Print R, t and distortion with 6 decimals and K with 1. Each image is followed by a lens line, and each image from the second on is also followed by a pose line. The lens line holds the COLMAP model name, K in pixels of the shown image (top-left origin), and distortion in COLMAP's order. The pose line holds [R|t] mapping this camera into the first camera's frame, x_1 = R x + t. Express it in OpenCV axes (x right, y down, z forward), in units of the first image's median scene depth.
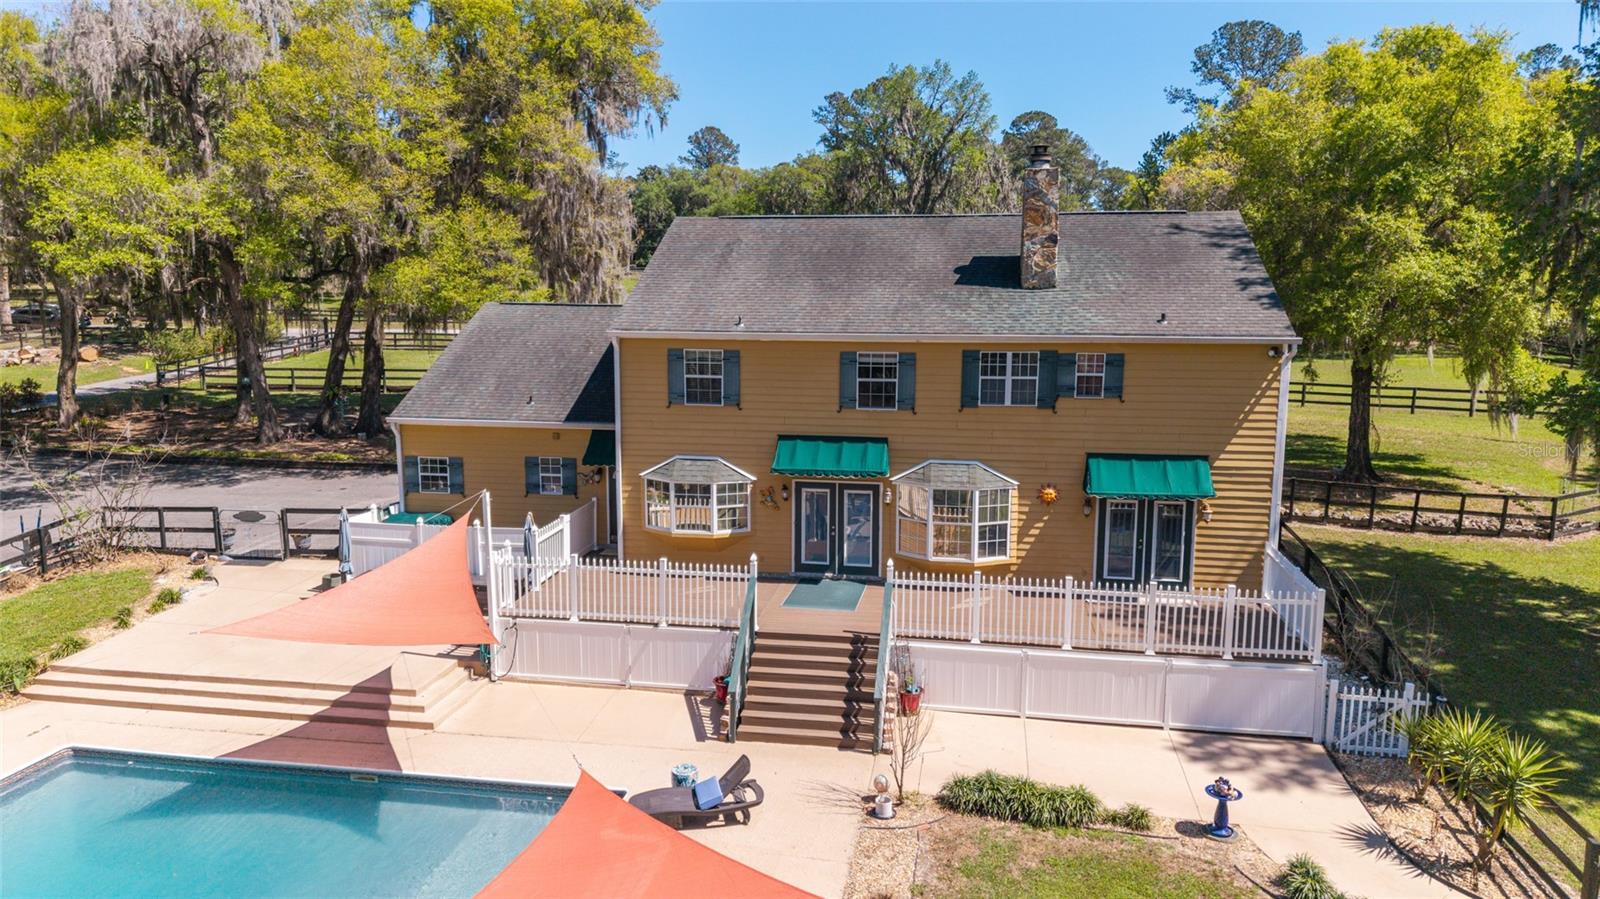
lens RADIAL K [[1079.6, 0, 797.1], [0, 1079.6, 428.5], [0, 0, 1]] dist [0.051573, -0.076890]
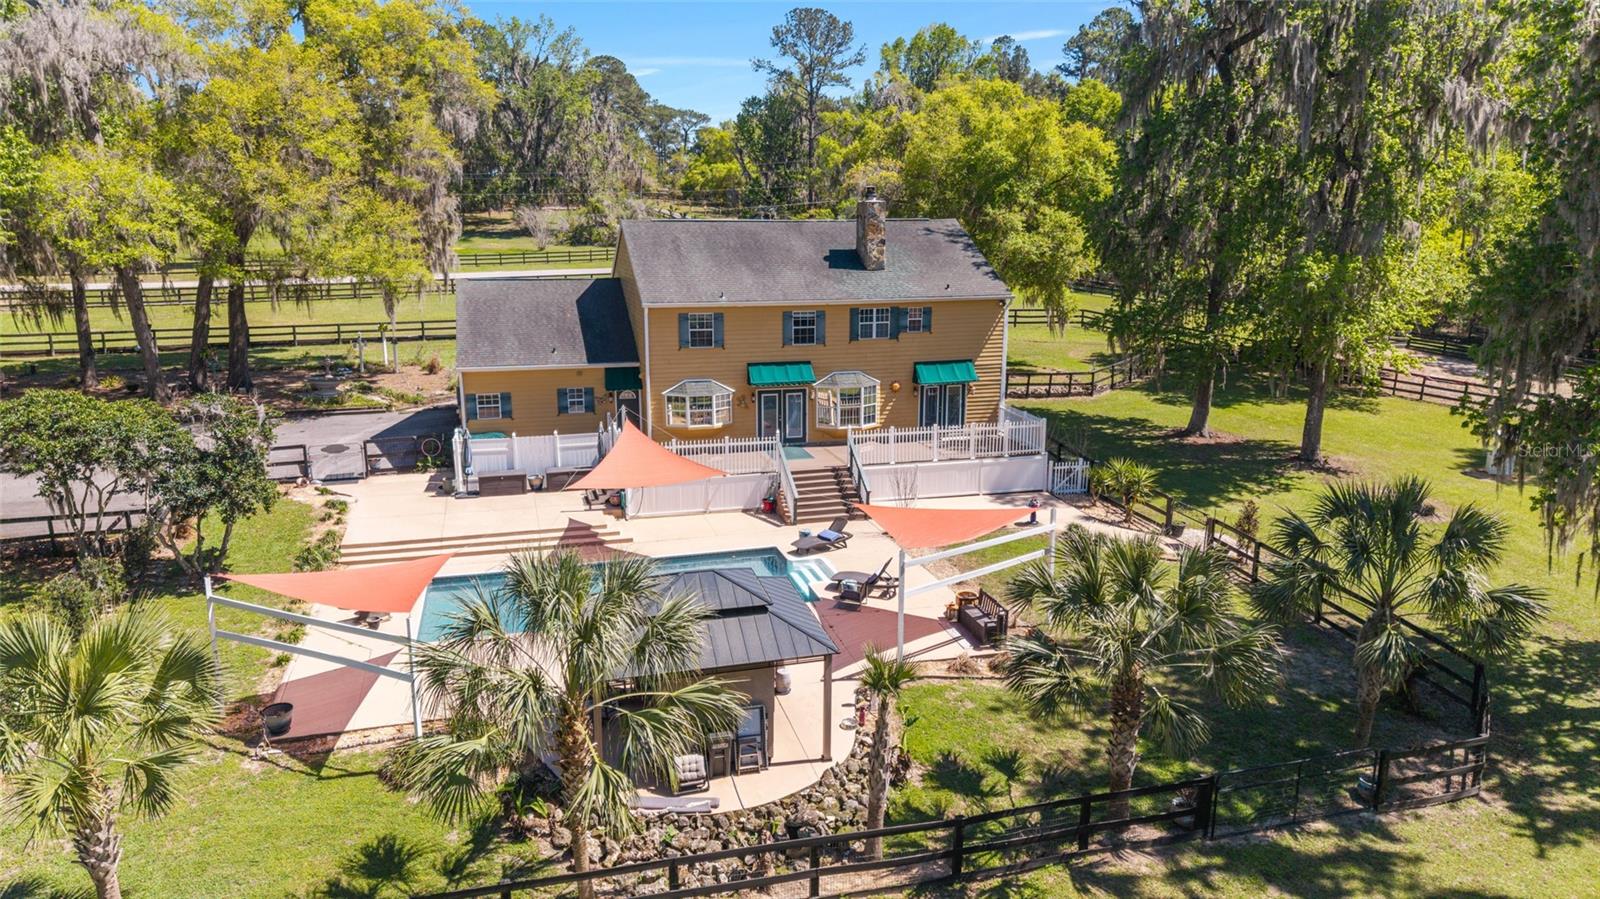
lens RADIAL K [[1079.6, 0, 797.1], [0, 1079.6, 428.5], [0, 0, 1]] dist [0.051573, -0.076890]
pose [[0.906493, -0.087396, 0.413076, -0.642059], [0.057926, 0.994834, 0.083363, -0.027934], [-0.418228, -0.051640, 0.906873, -0.548417]]
